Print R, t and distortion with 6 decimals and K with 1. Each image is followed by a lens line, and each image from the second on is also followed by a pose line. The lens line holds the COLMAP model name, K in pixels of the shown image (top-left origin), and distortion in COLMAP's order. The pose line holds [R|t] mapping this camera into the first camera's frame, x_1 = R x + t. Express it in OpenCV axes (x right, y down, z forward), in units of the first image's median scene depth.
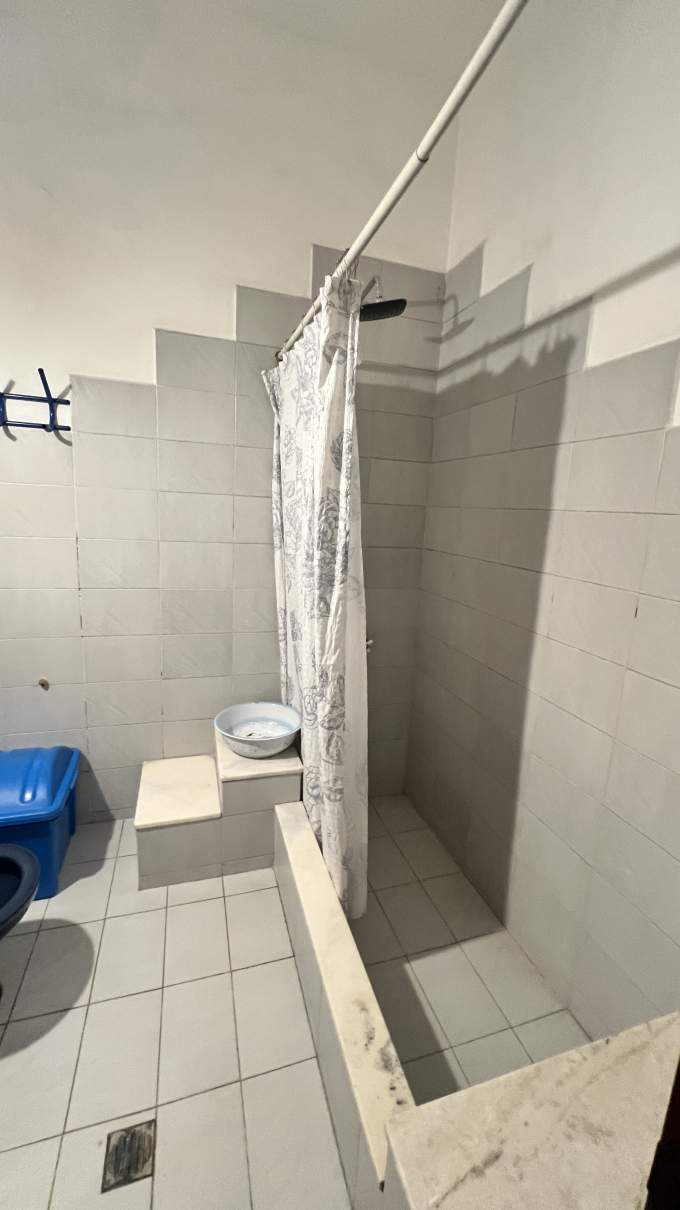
lens RADIAL K [[481.7, 0, 342.2], [0, 481.7, 606.7], [0, 0, 1]] dist [-0.003107, -0.000226]
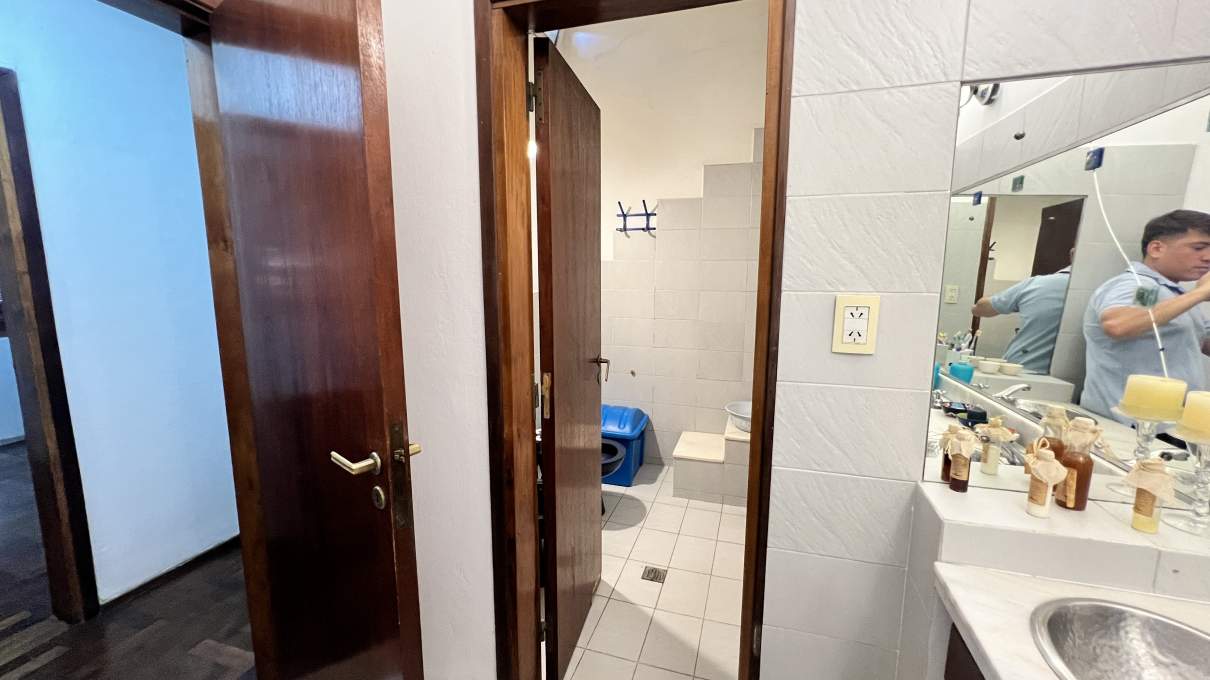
lens RADIAL K [[481.7, 0, 603.9], [0, 481.7, 341.4], [0, 0, 1]] dist [-0.003107, -0.000226]
pose [[0.817163, 0.033802, -0.575415, 0.327273], [-0.073215, 0.996280, -0.045449, 0.146949], [0.571738, 0.079268, 0.816598, -0.547762]]
